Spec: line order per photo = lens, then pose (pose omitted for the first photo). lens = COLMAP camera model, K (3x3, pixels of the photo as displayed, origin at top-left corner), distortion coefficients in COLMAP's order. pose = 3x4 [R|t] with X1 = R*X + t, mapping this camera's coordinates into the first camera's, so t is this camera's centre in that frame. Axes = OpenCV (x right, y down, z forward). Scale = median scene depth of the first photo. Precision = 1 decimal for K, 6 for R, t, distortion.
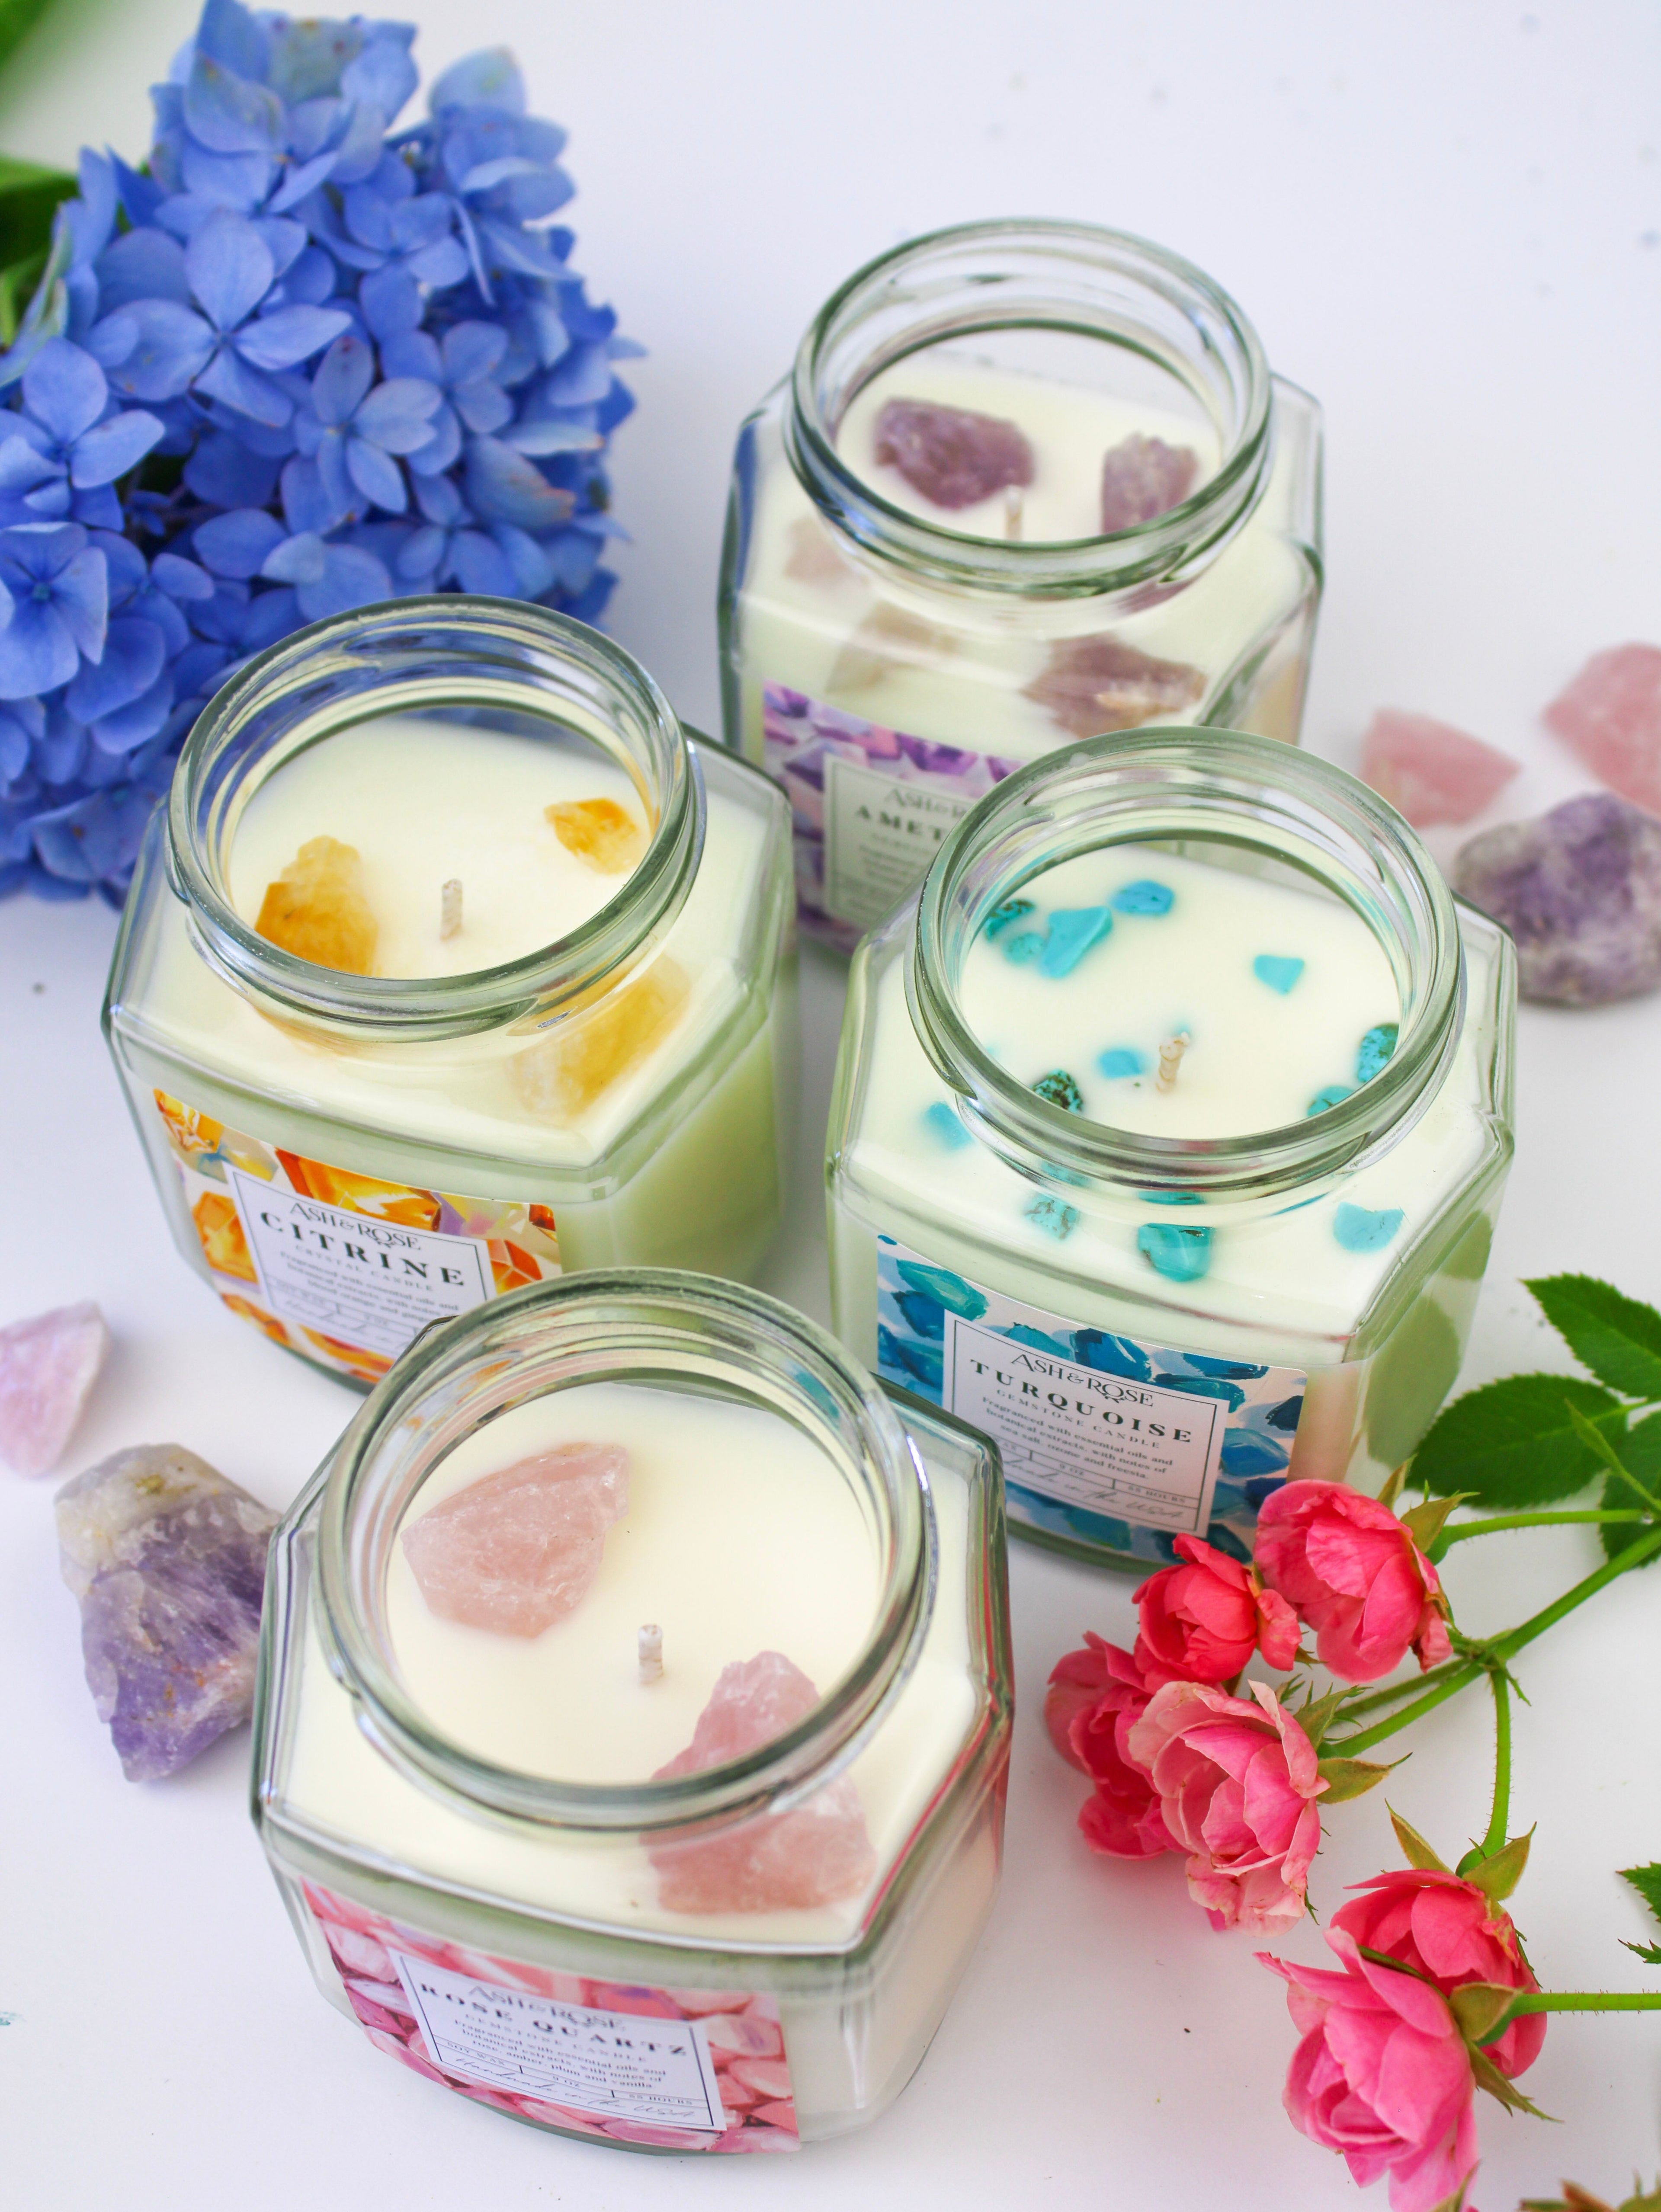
lens RADIAL K [[3889.2, 0, 830.5], [0, 3889.2, 1106.0], [0, 0, 1]] dist [-0.025674, -0.146766]
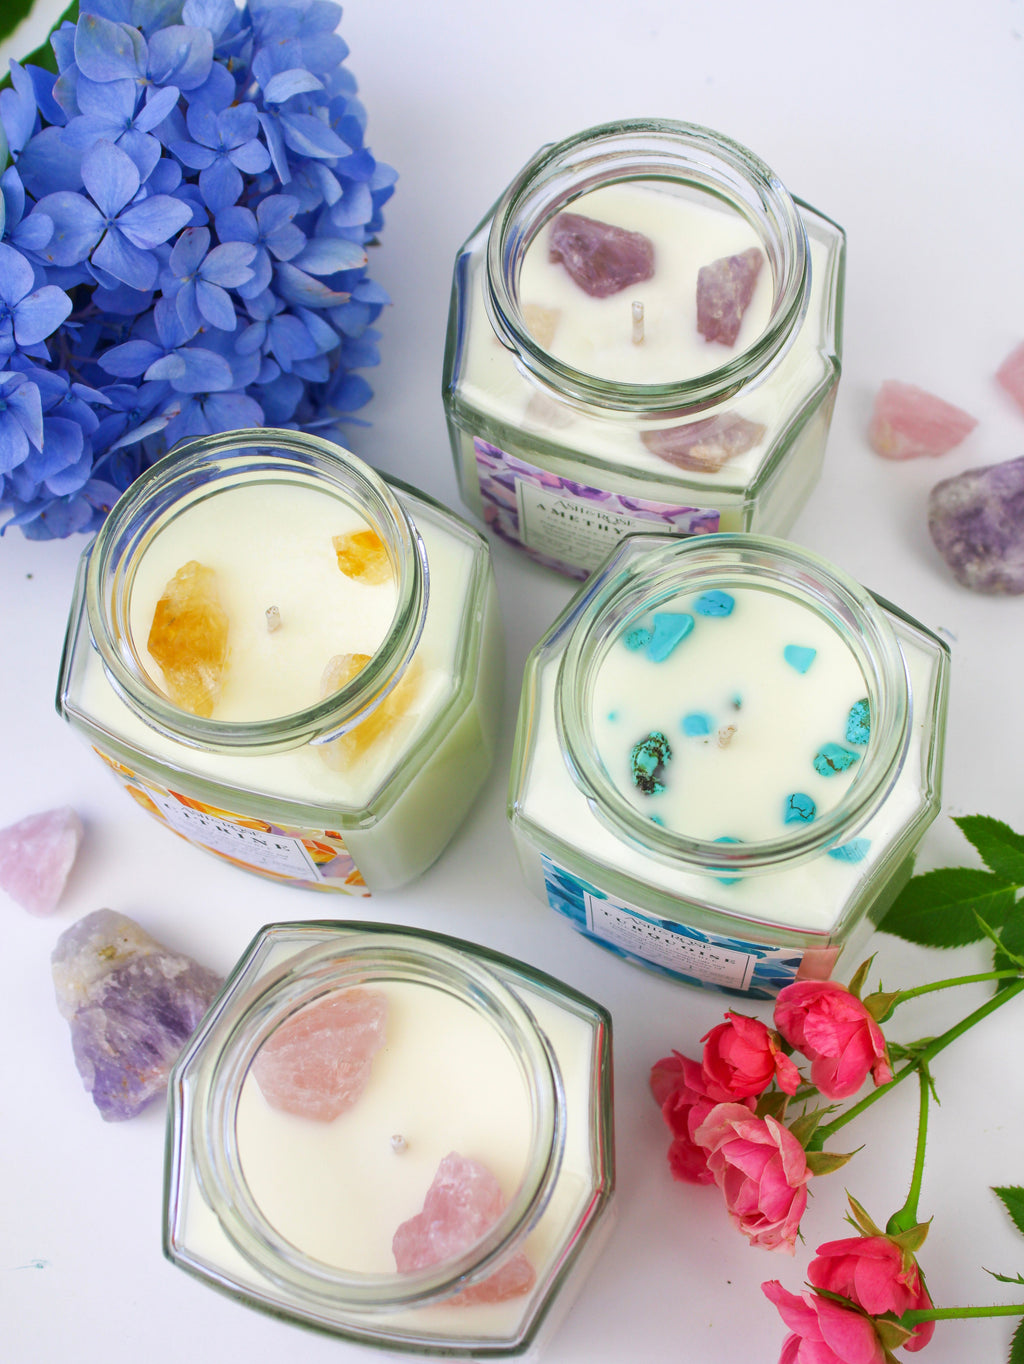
lens RADIAL K [[2398.0, 0, 512.0], [0, 2398.0, 682.0], [0, 0, 1]] dist [-0.025674, -0.146766]
pose [[0.998838, -0.000606, -0.048188, 0.046067], [0.014834, 0.955241, 0.295456, -0.312454], [0.045852, -0.295827, 0.954140, 0.070891]]
